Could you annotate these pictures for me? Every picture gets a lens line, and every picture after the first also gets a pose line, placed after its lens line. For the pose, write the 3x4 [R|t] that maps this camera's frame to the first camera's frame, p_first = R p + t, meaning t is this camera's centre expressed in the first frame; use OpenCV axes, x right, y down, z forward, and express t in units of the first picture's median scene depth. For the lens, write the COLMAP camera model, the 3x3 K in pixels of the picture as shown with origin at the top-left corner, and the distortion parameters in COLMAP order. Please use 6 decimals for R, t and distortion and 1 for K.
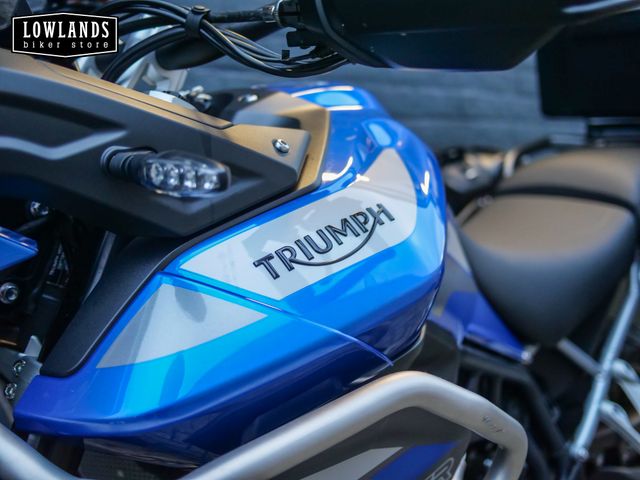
lens RADIAL K [[737.6, 0, 309.2], [0, 737.6, 240.5], [0, 0, 1]] dist [0.000492, 0.000000]
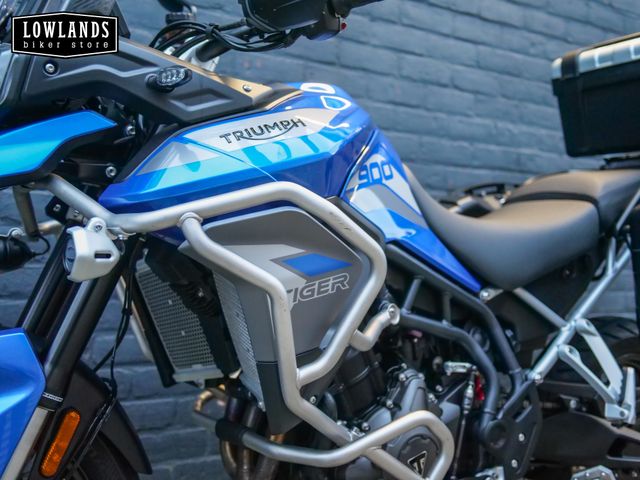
lens RADIAL K [[737.6, 0, 321.4], [0, 737.6, 238.6], [0, 0, 1]] dist [0.000492, 0.000000]
pose [[0.975645, 0.006723, -0.219251, 0.539539], [-0.043893, 0.985299, -0.165107, 0.531485], [0.214918, 0.170709, 0.961597, -0.680922]]
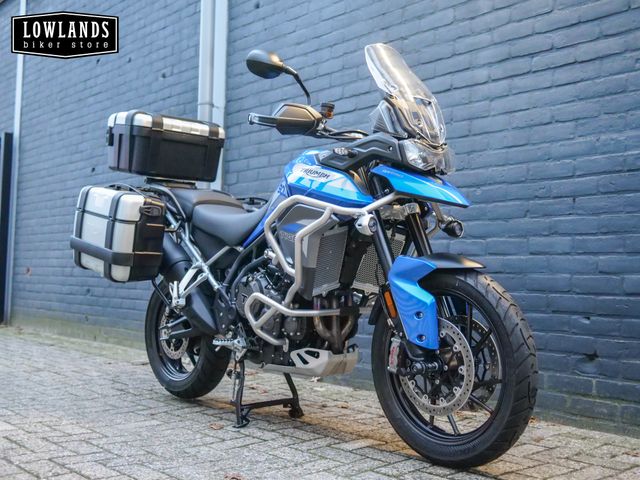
lens RADIAL K [[737.6, 0, 320.1], [0, 737.6, 237.8], [0, 0, 1]] dist [0.000492, 0.000000]
pose [[-0.062735, -0.098249, -0.993182, 5.660056], [-0.200932, 0.976009, -0.083858, 0.663454], [0.977594, 0.194301, -0.080972, 2.026518]]
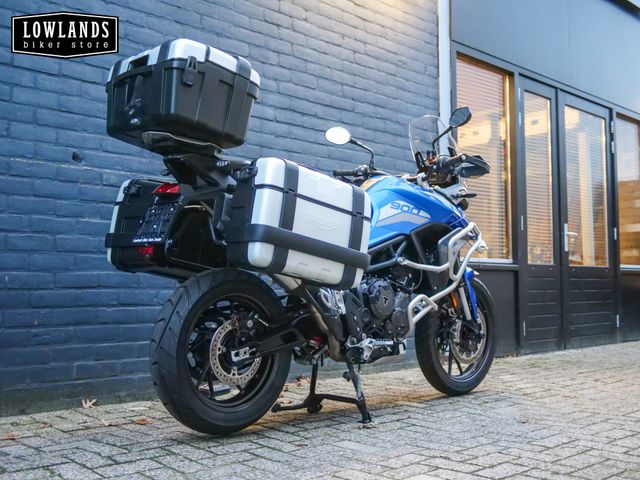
lens RADIAL K [[737.6, 0, 317.5], [0, 737.6, 237.9], [0, 0, 1]] dist [0.000492, 0.000000]
pose [[0.998707, -0.041089, -0.029948, 0.560733], [0.032553, 0.969185, -0.244173, 1.591739], [0.039058, 0.242883, 0.969269, -4.042695]]
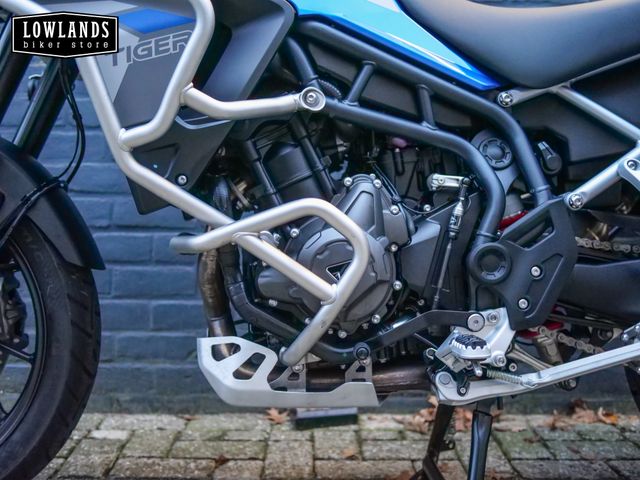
lens RADIAL K [[737.6, 0, 320.2], [0, 737.6, 242.3], [0, 0, 1]] dist [0.000492, 0.000000]
pose [[0.711241, -0.000363, -0.702948, 1.545066], [-0.104464, 0.988841, -0.106206, 0.917309], [0.695143, 0.148971, 0.703266, 0.194604]]
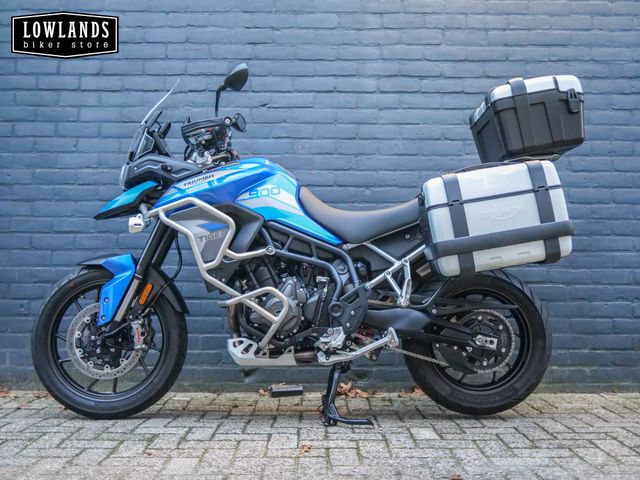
lens RADIAL K [[737.6, 0, 319.2], [0, 737.6, 236.9], [0, 0, 1]] dist [0.000492, 0.000000]
pose [[0.700813, -0.078636, -0.708997, 4.004177], [-0.100906, 0.972983, -0.207657, 1.290913], [0.706172, 0.217070, 0.673945, -1.722184]]
